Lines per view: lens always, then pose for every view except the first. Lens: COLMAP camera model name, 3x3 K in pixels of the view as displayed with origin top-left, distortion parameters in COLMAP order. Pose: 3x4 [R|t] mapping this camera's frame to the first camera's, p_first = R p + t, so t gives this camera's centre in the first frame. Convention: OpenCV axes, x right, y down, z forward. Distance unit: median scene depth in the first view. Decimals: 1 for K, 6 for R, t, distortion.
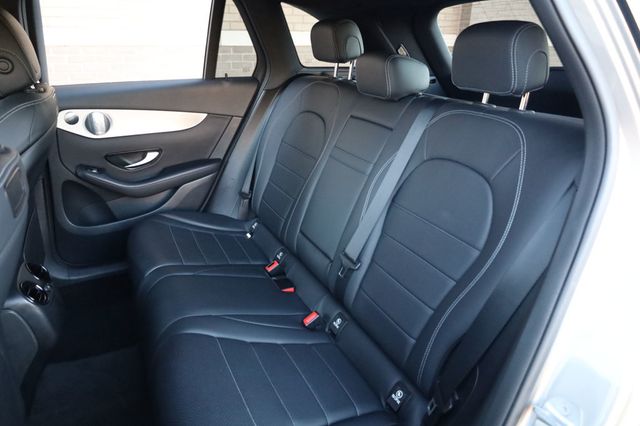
lens RADIAL K [[442.9, 0, 322.9], [0, 442.9, 214.7], [0, 0, 1]] dist [-0.001671, 0.000251]
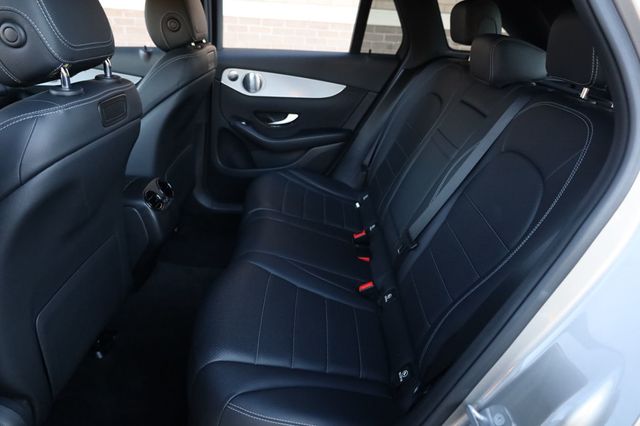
lens RADIAL K [[442.9, 0, 322.9], [0, 442.9, 214.7], [0, 0, 1]] dist [-0.001671, 0.000251]
pose [[0.895843, 0.219686, -0.386268, 0.187251], [-0.208290, 0.975436, 0.071696, 0.012043], [0.392531, 0.016227, 0.919596, -0.002270]]
